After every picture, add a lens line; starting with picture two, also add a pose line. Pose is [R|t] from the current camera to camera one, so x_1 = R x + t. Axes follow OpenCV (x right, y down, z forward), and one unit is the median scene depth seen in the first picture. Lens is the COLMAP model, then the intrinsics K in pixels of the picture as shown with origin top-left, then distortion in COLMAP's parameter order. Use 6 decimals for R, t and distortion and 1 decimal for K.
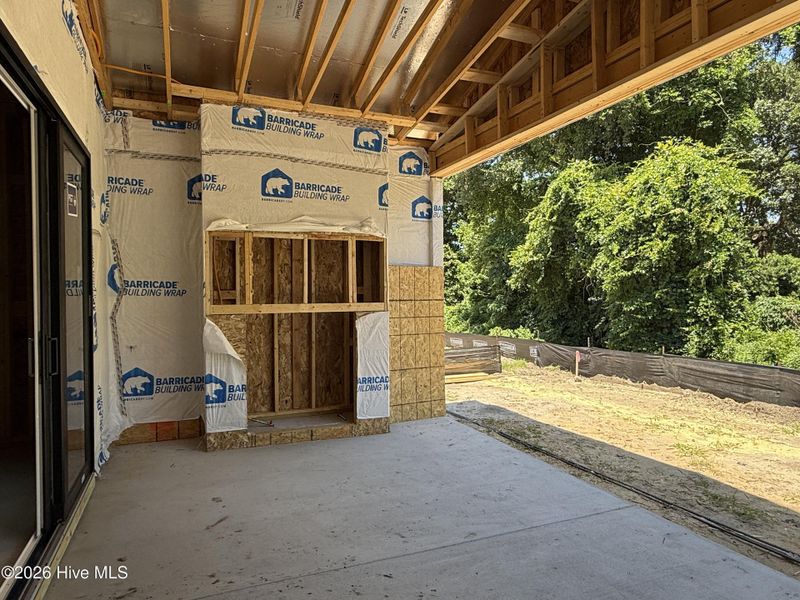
lens RADIAL K [[500.7, 0, 393.4], [0, 500.7, 301.8], [0, 0, 1]] dist [-0.001387, -0.000525]
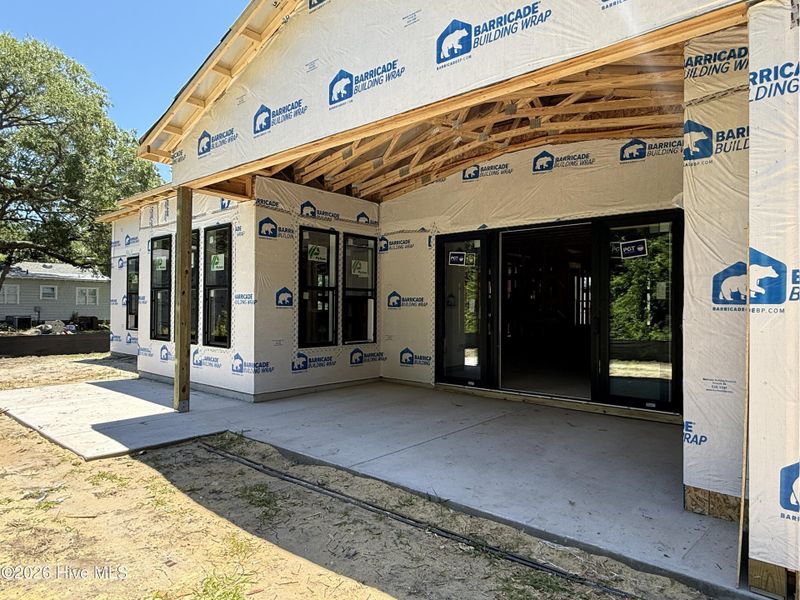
lens RADIAL K [[500.7, 0, 397.4], [0, 500.7, 301.3], [0, 0, 1]] dist [-0.001387, -0.000525]
pose [[-0.899486, -0.009248, -0.436852, 0.639803], [-0.014973, 0.999841, 0.009662, -0.005315], [0.436694, 0.015232, -0.899481, 1.491271]]
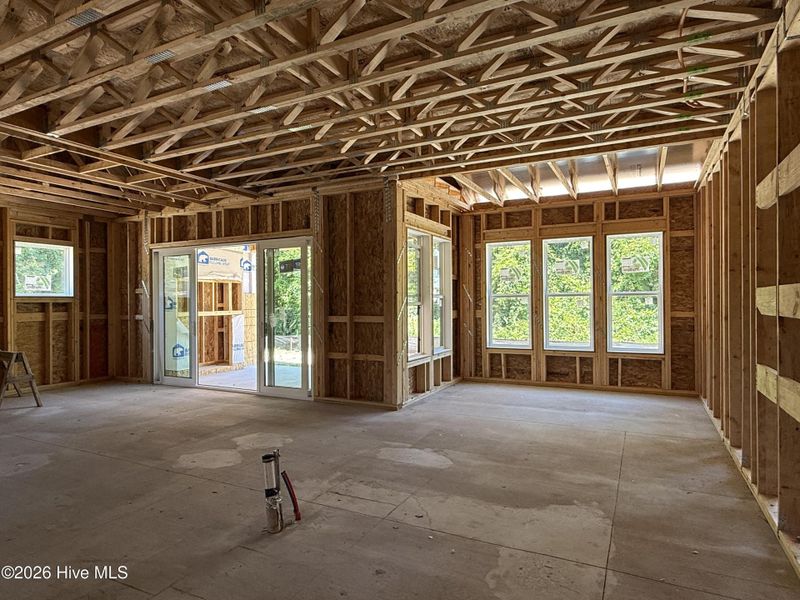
lens RADIAL K [[481.7, 0, 400.4], [0, 481.7, 304.8], [0, 0, 1]] dist [-0.001433, 0.004870]
pose [[0.763362, -0.007423, 0.645928, -0.909730], [0.020681, 0.999702, -0.012952, 0.019621], [-0.645640, 0.023245, 0.763288, -1.148910]]
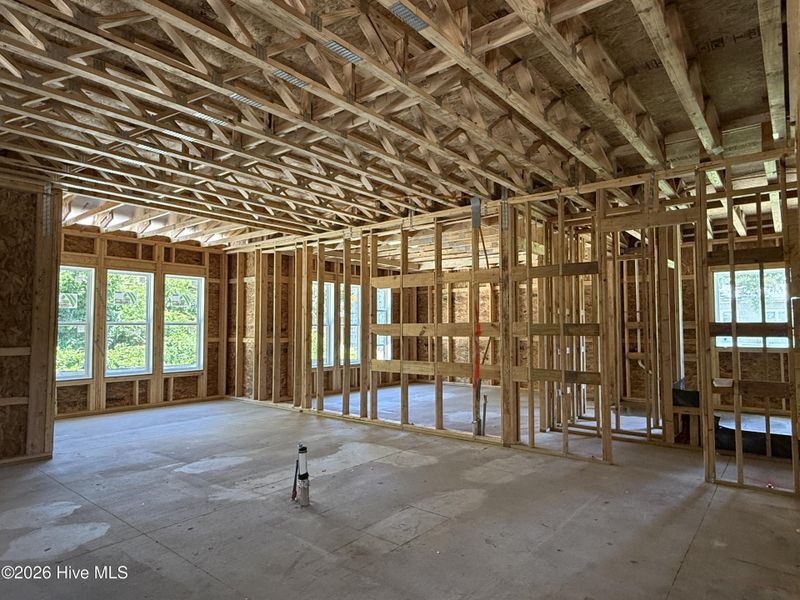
lens RADIAL K [[481.7, 0, 399.2], [0, 481.7, 303.4], [0, 0, 1]] dist [-0.001433, 0.004870]
pose [[-0.472238, 0.047948, 0.880166, -1.421240], [0.023332, 0.998850, -0.041894, -0.000241], [-0.881162, 0.000752, -0.472814, -0.346377]]
